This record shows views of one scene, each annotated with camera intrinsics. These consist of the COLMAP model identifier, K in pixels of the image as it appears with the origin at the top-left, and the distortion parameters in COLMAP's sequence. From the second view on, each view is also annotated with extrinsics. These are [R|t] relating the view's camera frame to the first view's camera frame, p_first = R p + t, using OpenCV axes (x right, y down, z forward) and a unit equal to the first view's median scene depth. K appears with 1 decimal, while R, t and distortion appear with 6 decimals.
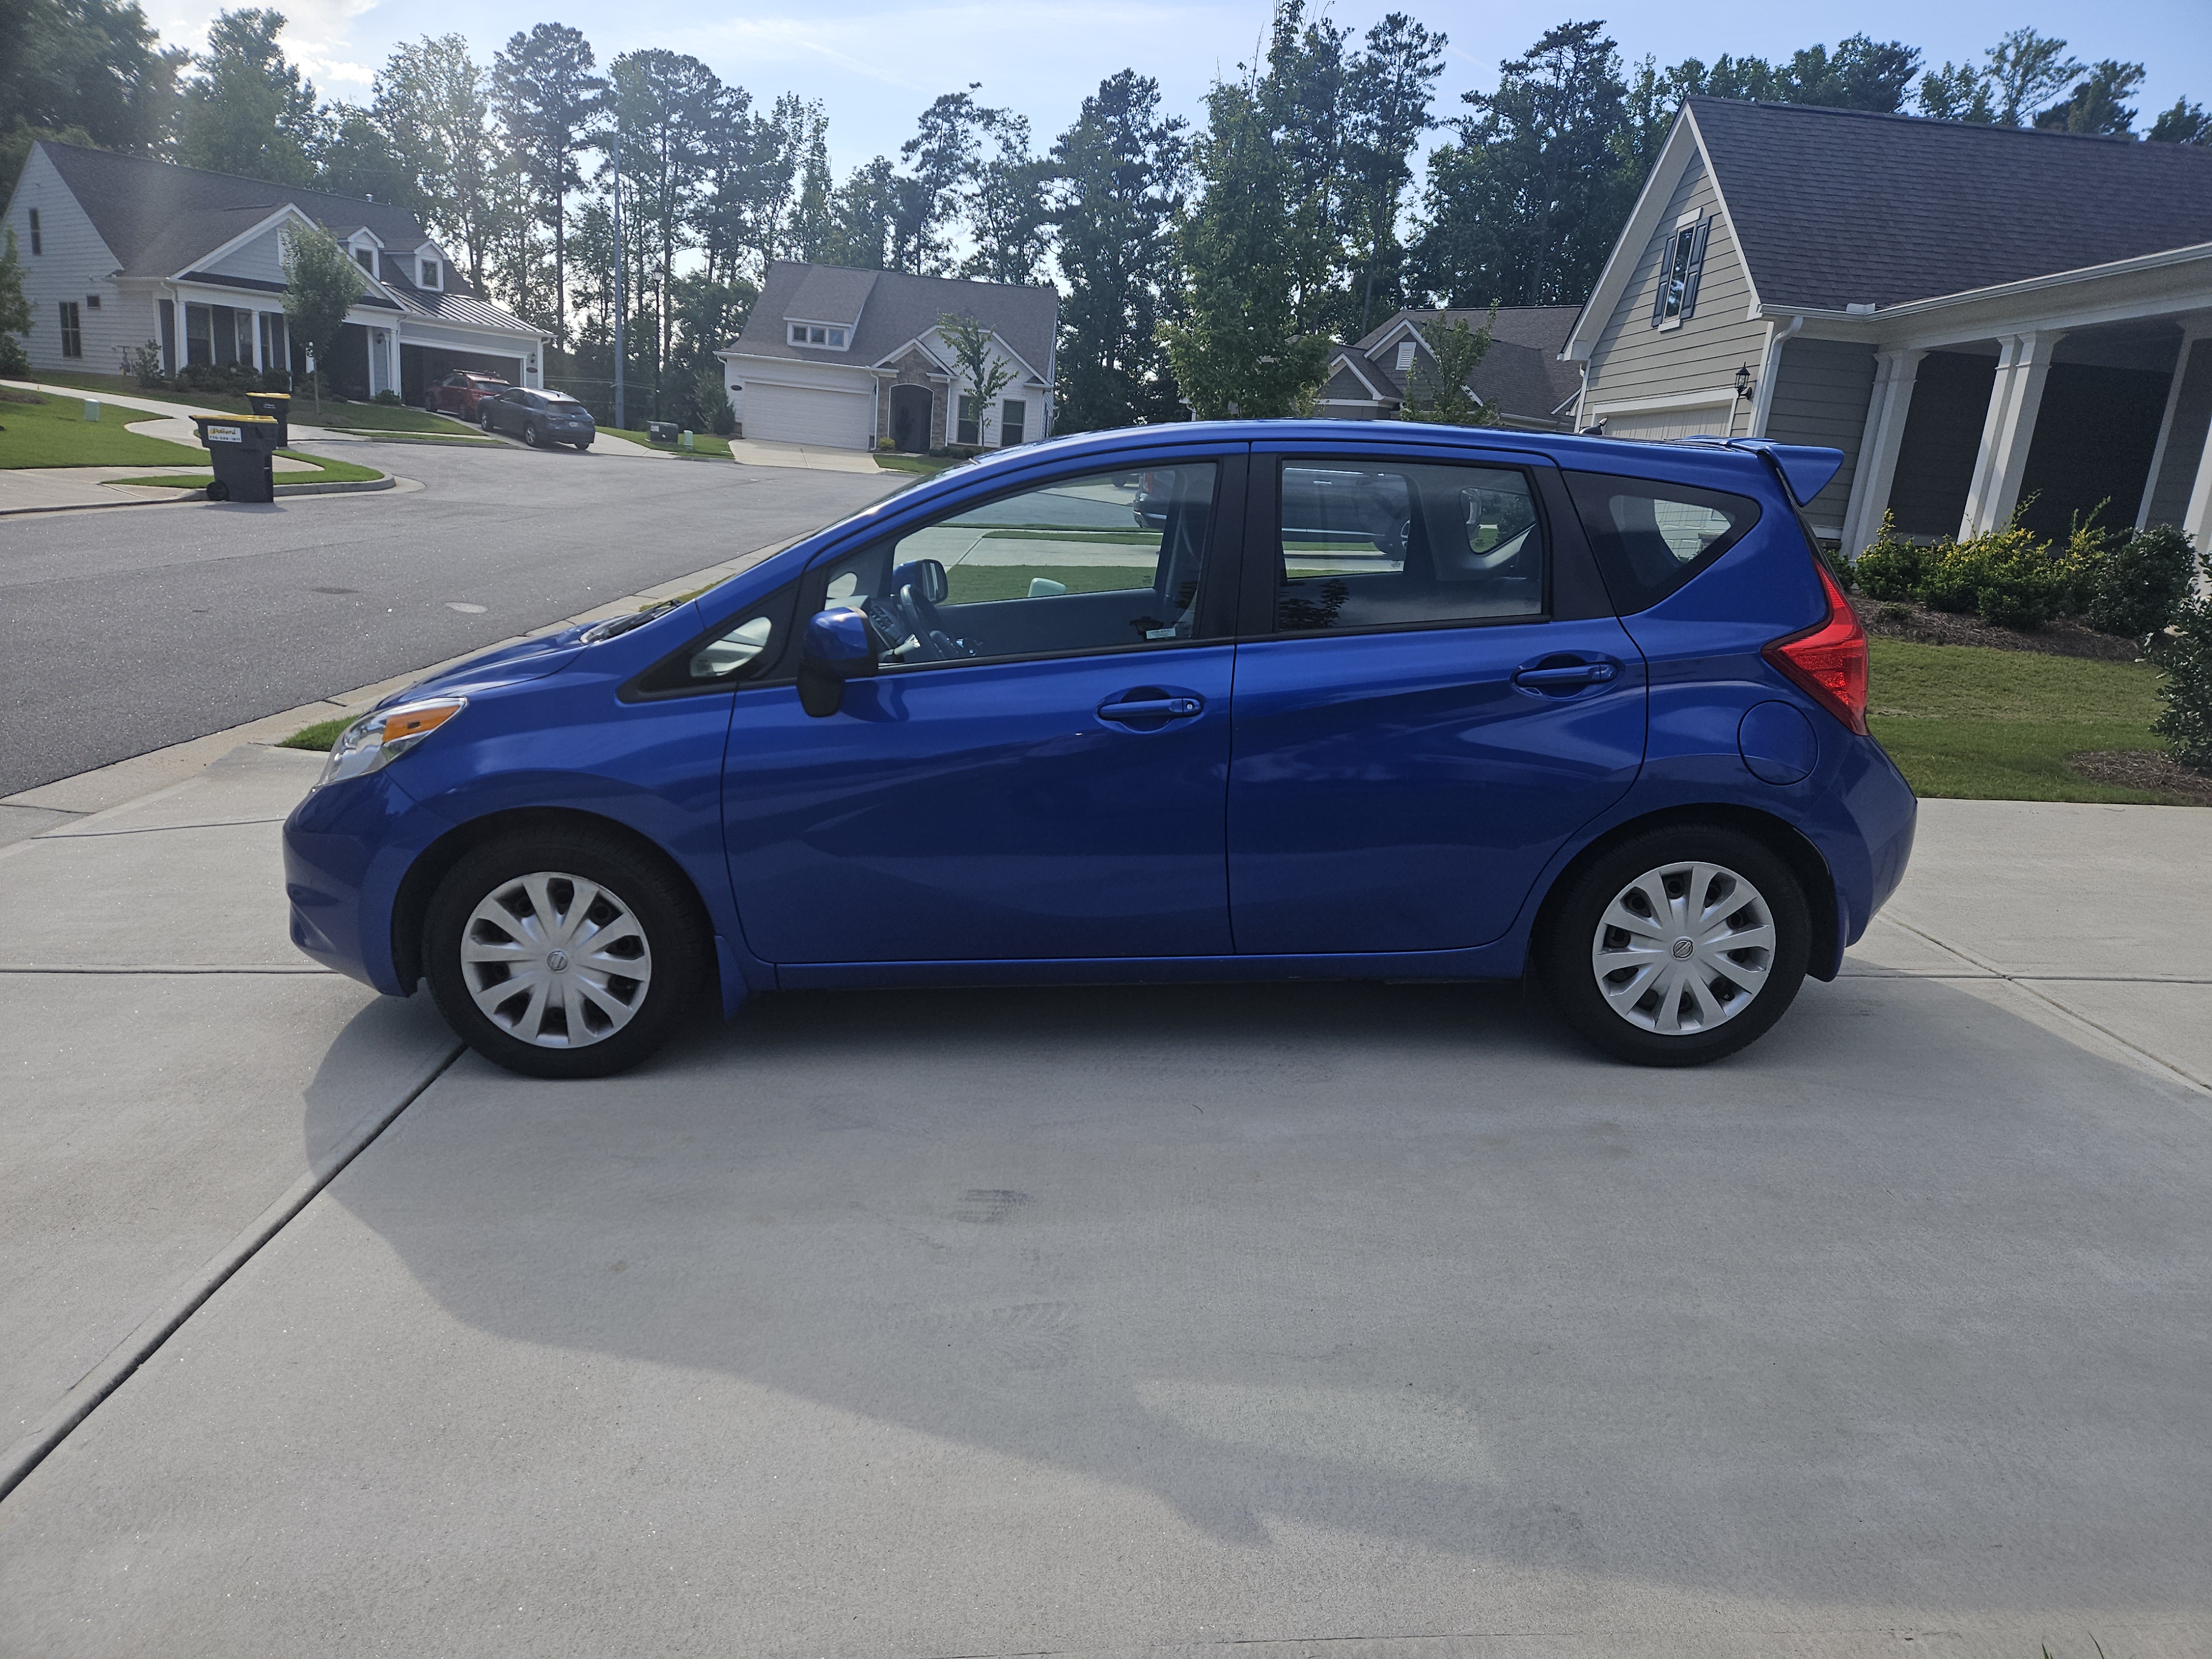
lens RADIAL K [[1458.0, 0, 1088.9], [0, 1458.0, 829.9], [0, 0, 1]] dist [0.080103, -0.073175]
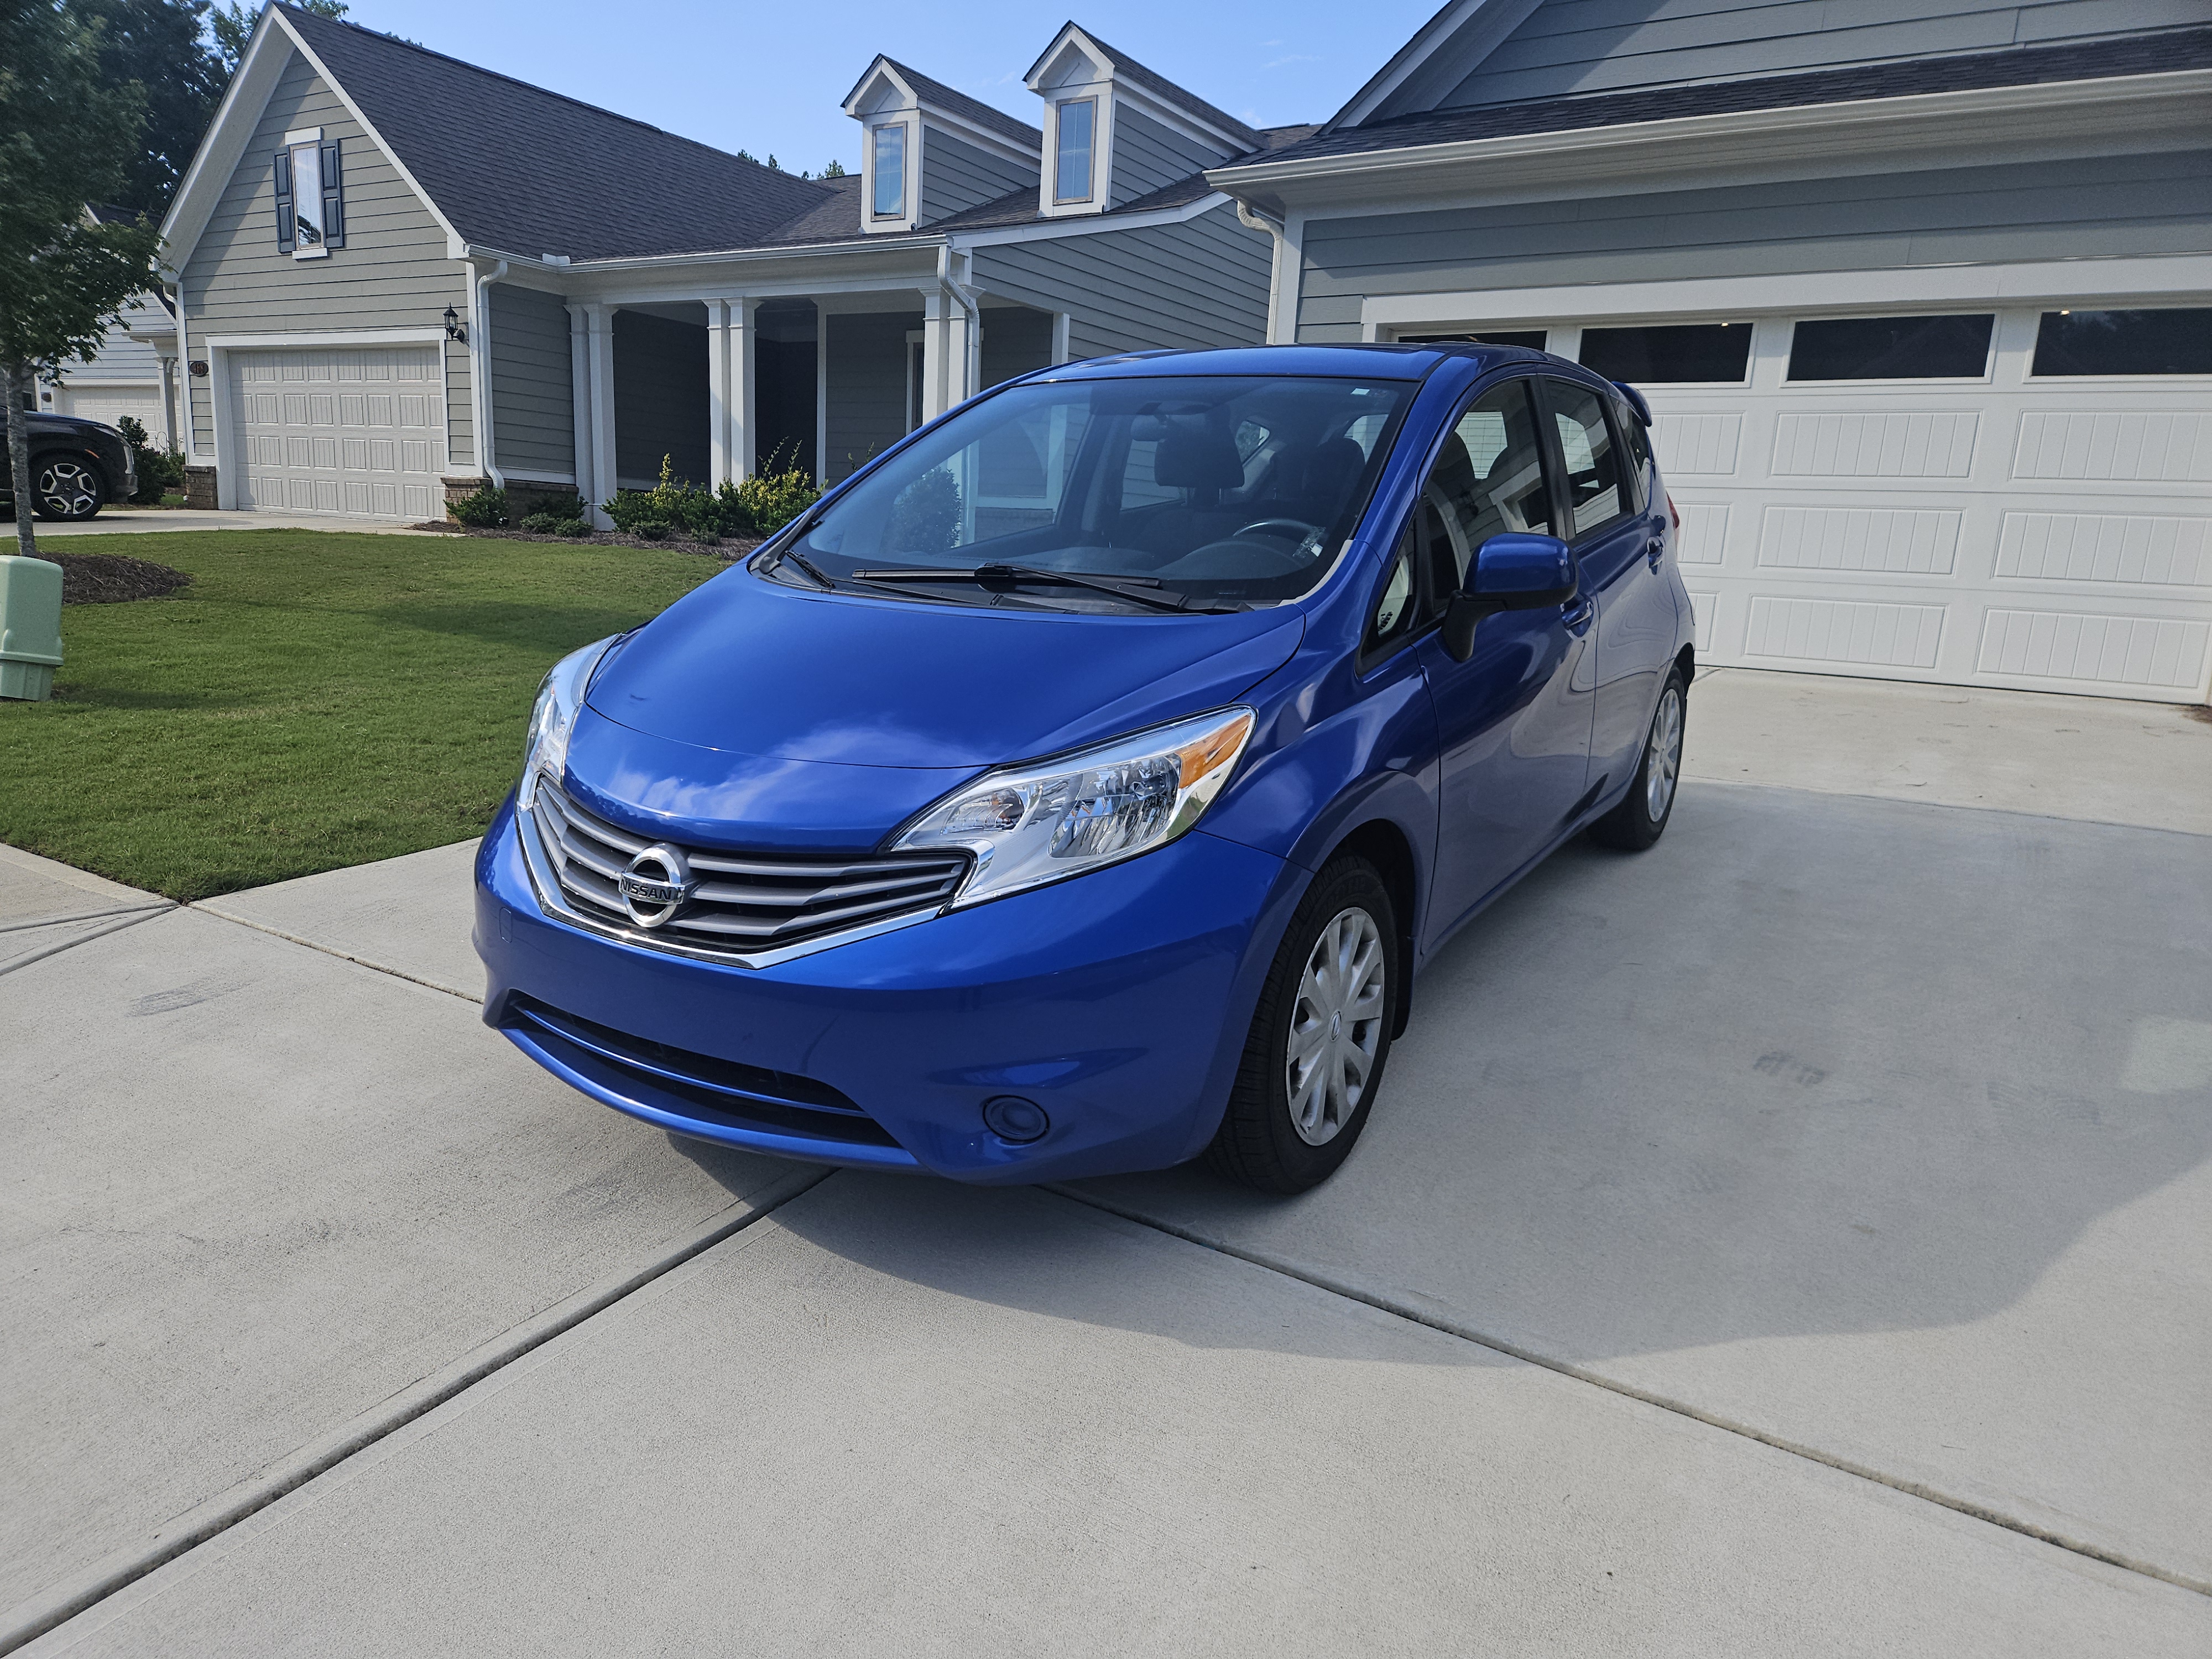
lens RADIAL K [[1458.0, 0, 1088.9], [0, 1458.0, 829.9], [0, 0, 1]] dist [0.080103, -0.073175]
pose [[0.561236, -0.220132, 0.797844, -0.210411], [0.193531, 0.972161, 0.132091, -0.029005], [-0.804711, 0.080273, 0.588215, 0.131089]]
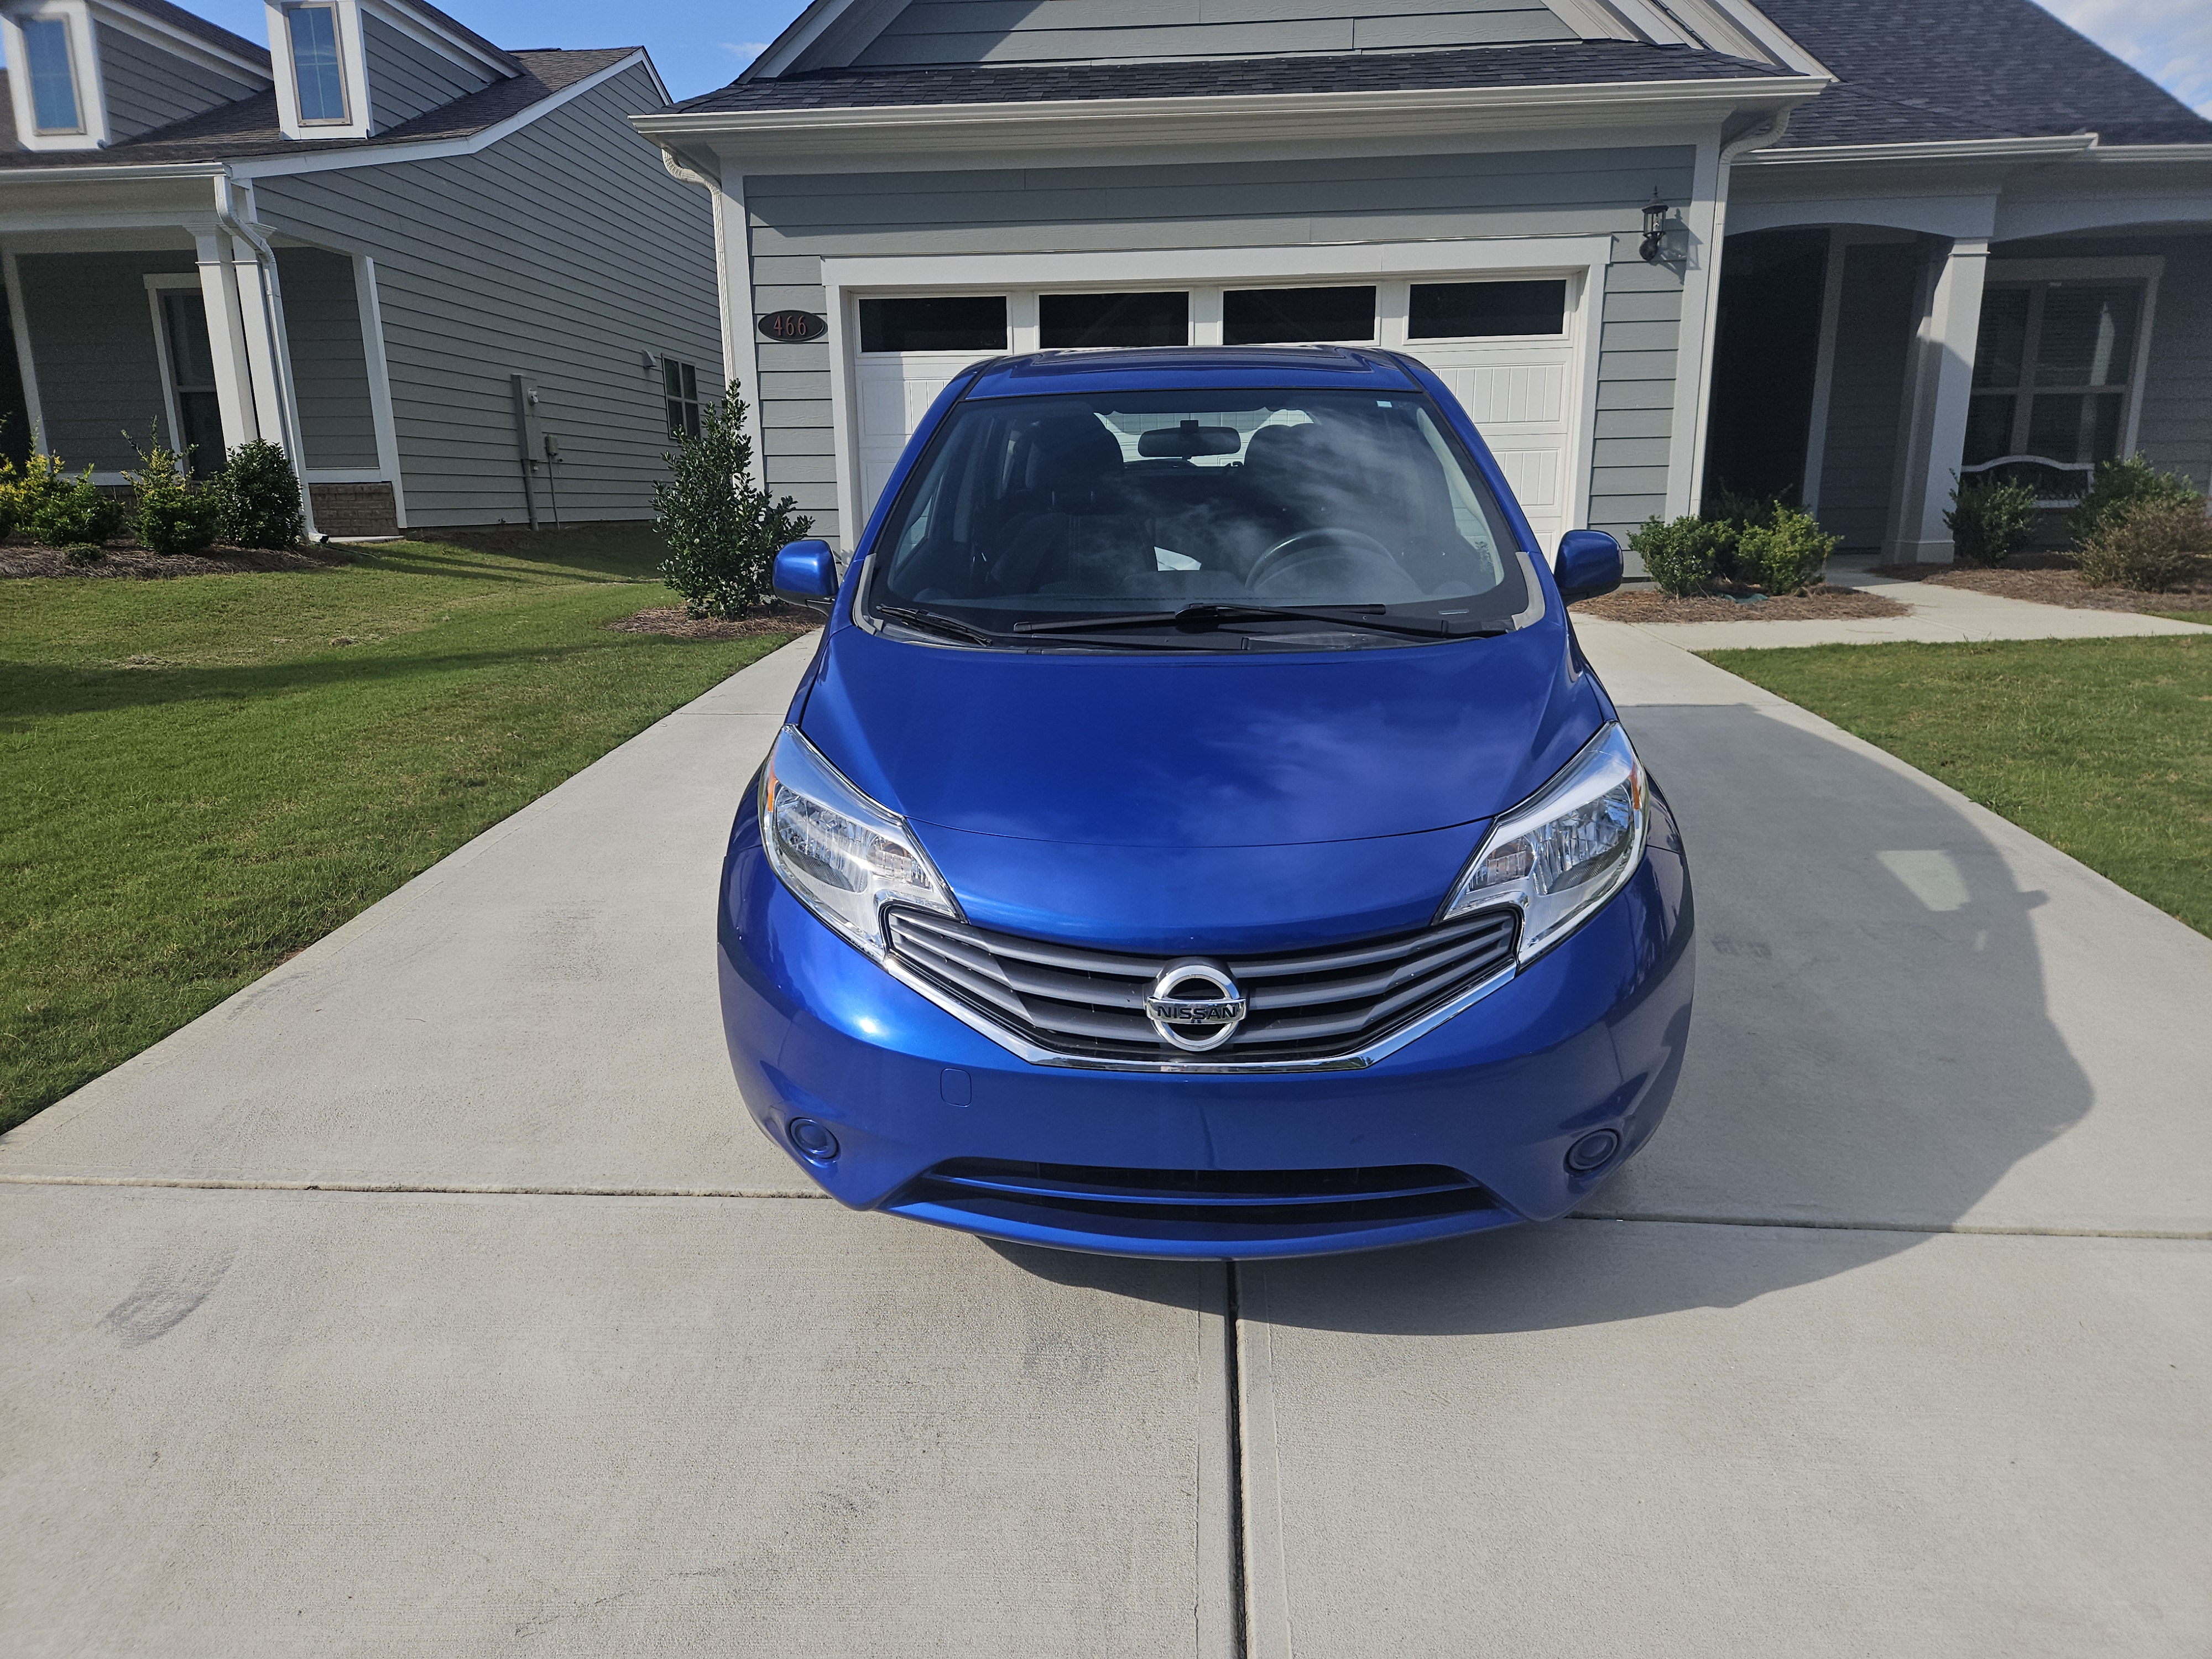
lens RADIAL K [[1458.0, 0, 1088.9], [0, 1458.0, 829.9], [0, 0, 1]] dist [0.080103, -0.073175]
pose [[0.092977, -0.308084, 0.946805, -0.240164], [0.254534, 0.926681, 0.276540, -0.065132], [-0.962584, 0.215283, 0.164578, 0.231391]]
